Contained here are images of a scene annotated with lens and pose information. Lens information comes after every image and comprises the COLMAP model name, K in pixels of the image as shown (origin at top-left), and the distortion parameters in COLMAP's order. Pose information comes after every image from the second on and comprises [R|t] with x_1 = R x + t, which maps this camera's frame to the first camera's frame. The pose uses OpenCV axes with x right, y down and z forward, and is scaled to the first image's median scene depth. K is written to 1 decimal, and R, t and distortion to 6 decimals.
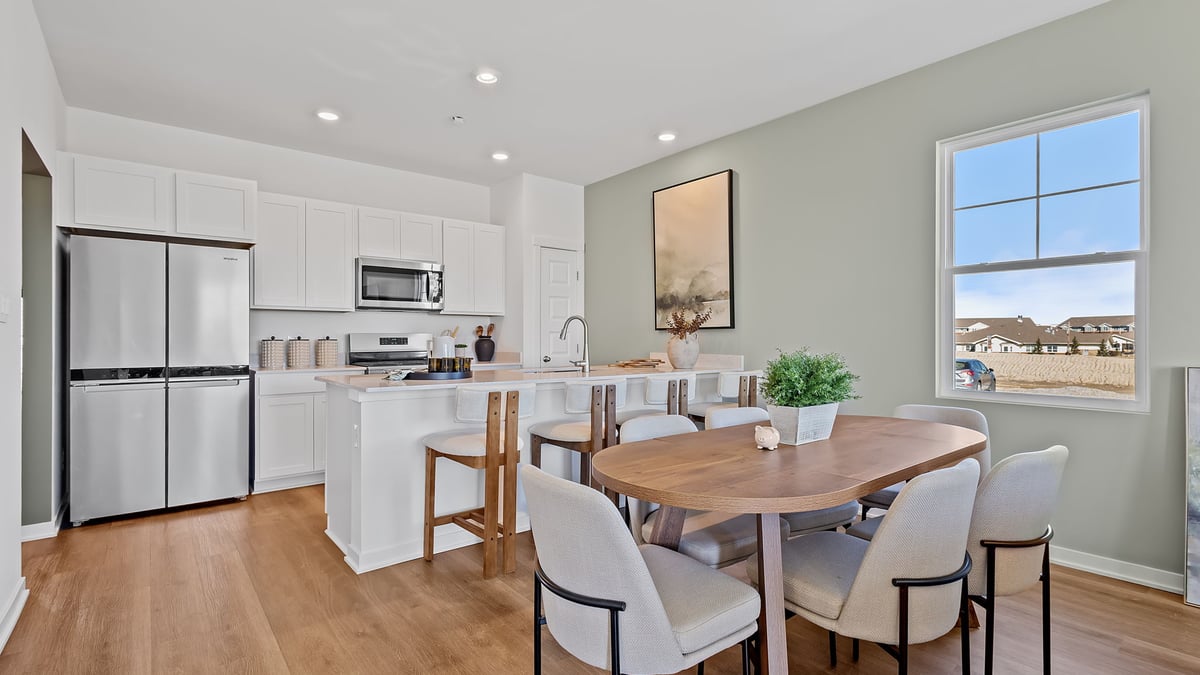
lens RADIAL K [[553.8, 0, 597.8], [0, 553.8, 339.7], [0, 0, 1]] dist [-0.000969, -0.000111]
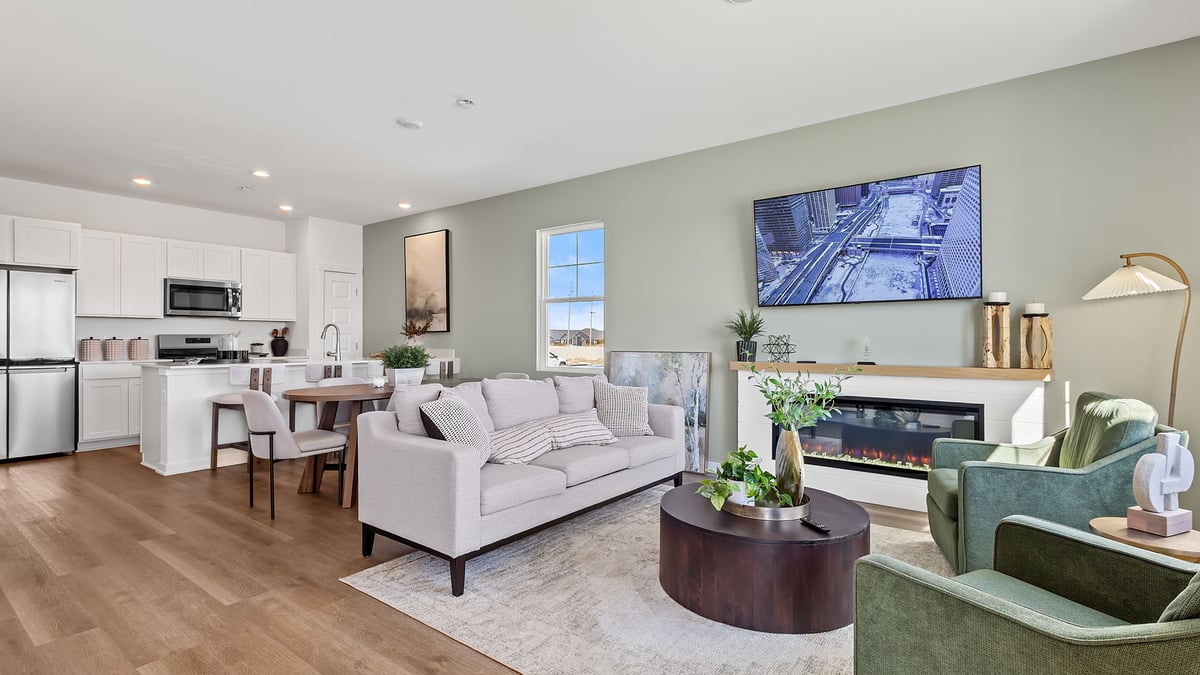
lens RADIAL K [[550.3, 0, 600.0], [0, 550.3, 337.5], [0, 0, 1]] dist [0.010593, -0.008500]
pose [[0.967917, 0.000642, 0.251268, 0.267754], [0.000849, 0.999983, -0.005823, 0.004578], [-0.251268, 0.005849, 0.967900, -0.603558]]
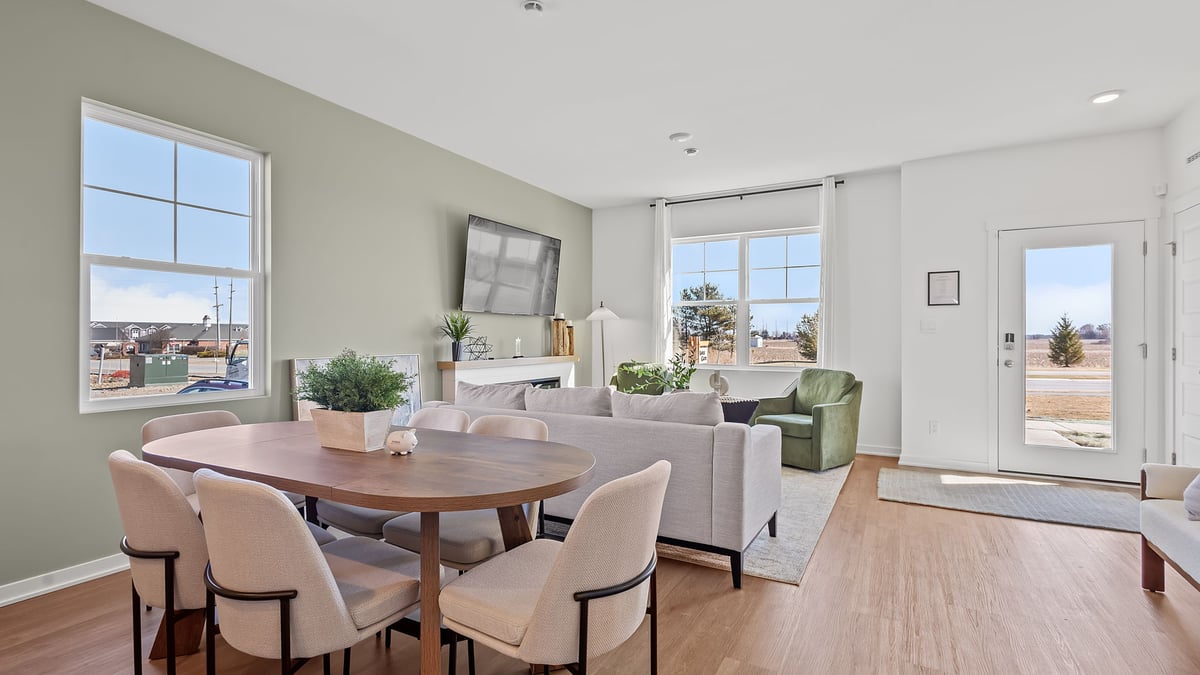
lens RADIAL K [[550.3, 0, 600.0], [0, 550.3, 337.5], [0, 0, 1]] dist [0.010593, -0.008500]
pose [[-0.377614, 0.001345, 0.925962, -0.314755], [0.004242, 0.999991, 0.000278, -0.002518], [-0.925953, 0.004032, -0.377616, 0.451703]]
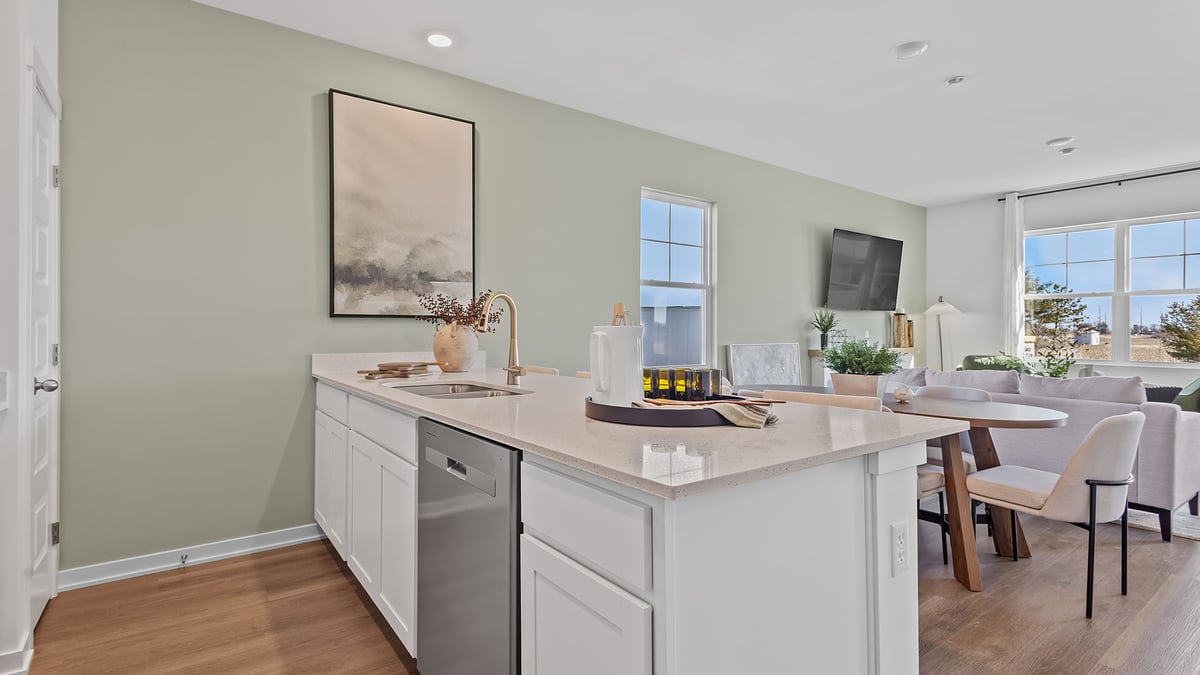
lens RADIAL K [[563.3, 0, 595.6], [0, 563.3, 330.1], [0, 0, 1]] dist [0.007998, -0.001432]
pose [[0.049556, 0.002632, 0.998768, -0.578586], [0.000843, 0.999996, -0.002677, -0.000877], [-0.998771, 0.000975, 0.049553, 0.780182]]
